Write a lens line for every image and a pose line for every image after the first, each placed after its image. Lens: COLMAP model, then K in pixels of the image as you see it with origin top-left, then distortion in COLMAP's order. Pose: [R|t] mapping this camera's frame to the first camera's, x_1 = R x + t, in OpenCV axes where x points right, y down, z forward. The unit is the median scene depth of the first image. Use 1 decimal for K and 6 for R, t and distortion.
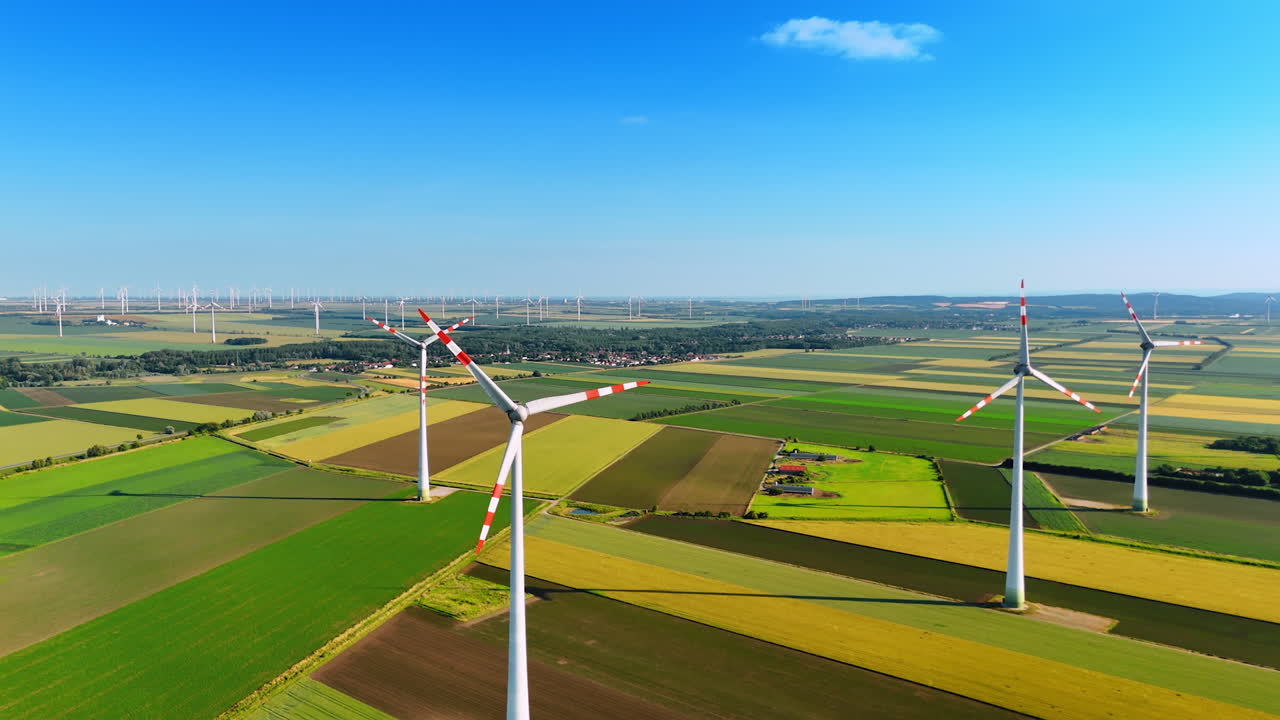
lens RADIAL K [[939.0, 0, 641.8], [0, 939.0, 349.2], [0, 0, 1]] dist [0.079776, -0.083387]
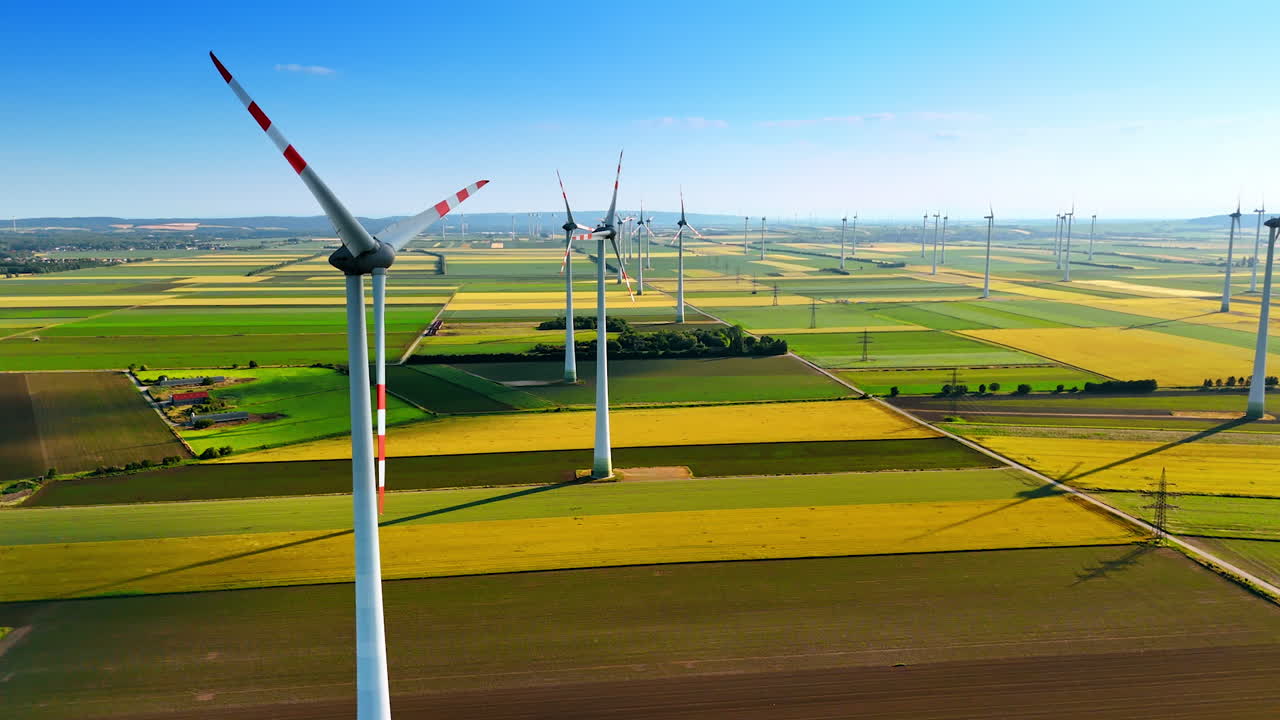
lens RADIAL K [[939.0, 0, 643.8], [0, 939.0, 358.1], [0, 0, 1]] dist [0.079776, -0.083387]
pose [[0.679947, -0.110483, 0.724890, -0.145687], [0.047075, 0.993122, 0.107209, 0.025540], [-0.731749, -0.038772, 0.680471, 0.169676]]
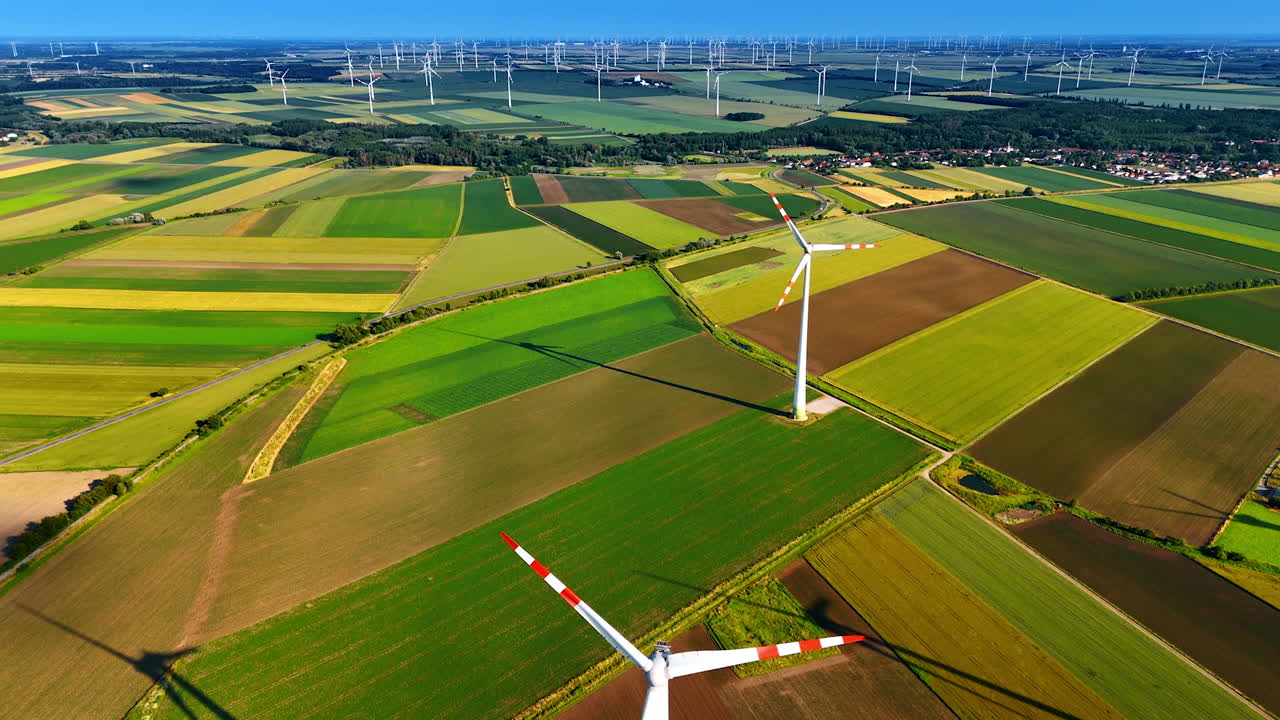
lens RADIAL K [[939.0, 0, 642.5], [0, 939.0, 361.0], [0, 0, 1]] dist [0.079776, -0.083387]
pose [[0.860856, 0.166106, -0.480973, 0.050316], [-0.029404, 0.959879, 0.278870, -0.112413], [0.507998, -0.225925, 0.831202, 0.162460]]
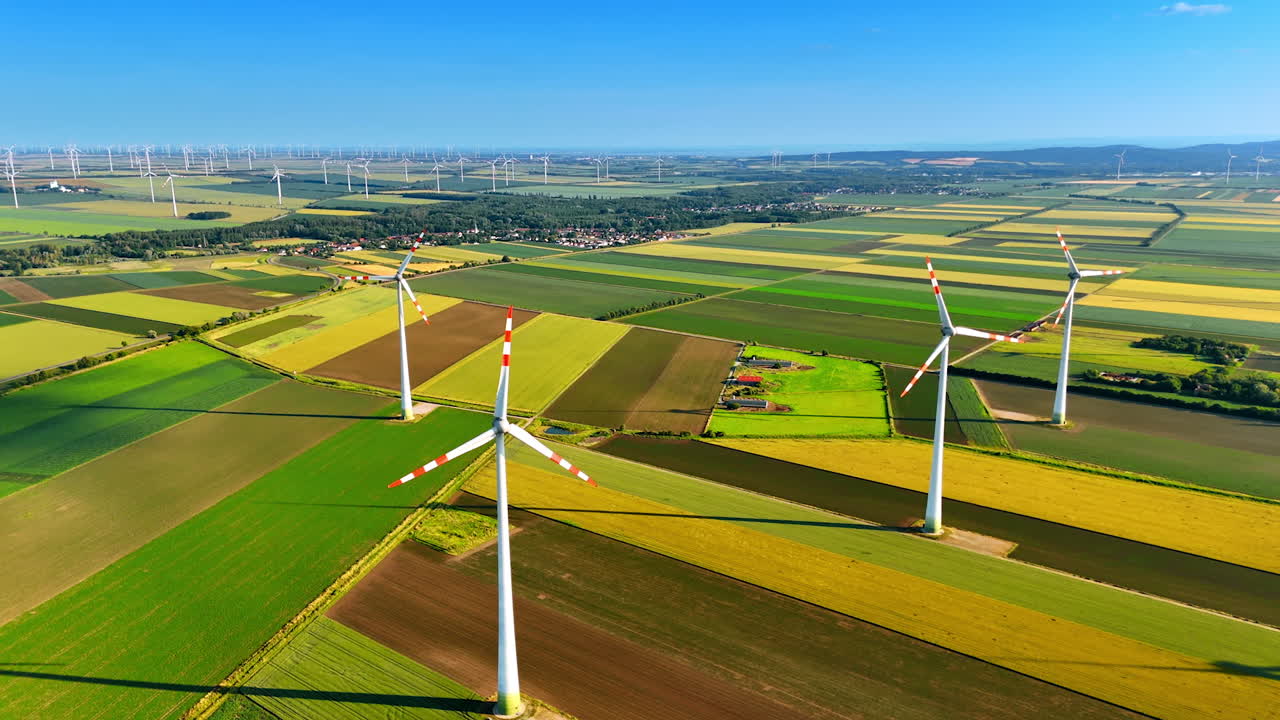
lens RADIAL K [[939.0, 0, 642.1], [0, 939.0, 354.1], [0, 0, 1]] dist [0.079776, -0.083387]
pose [[0.999438, -0.010128, 0.031954, 0.002487], [0.004896, 0.987141, 0.159775, -0.069240], [-0.033162, -0.159528, 0.986636, -0.049271]]
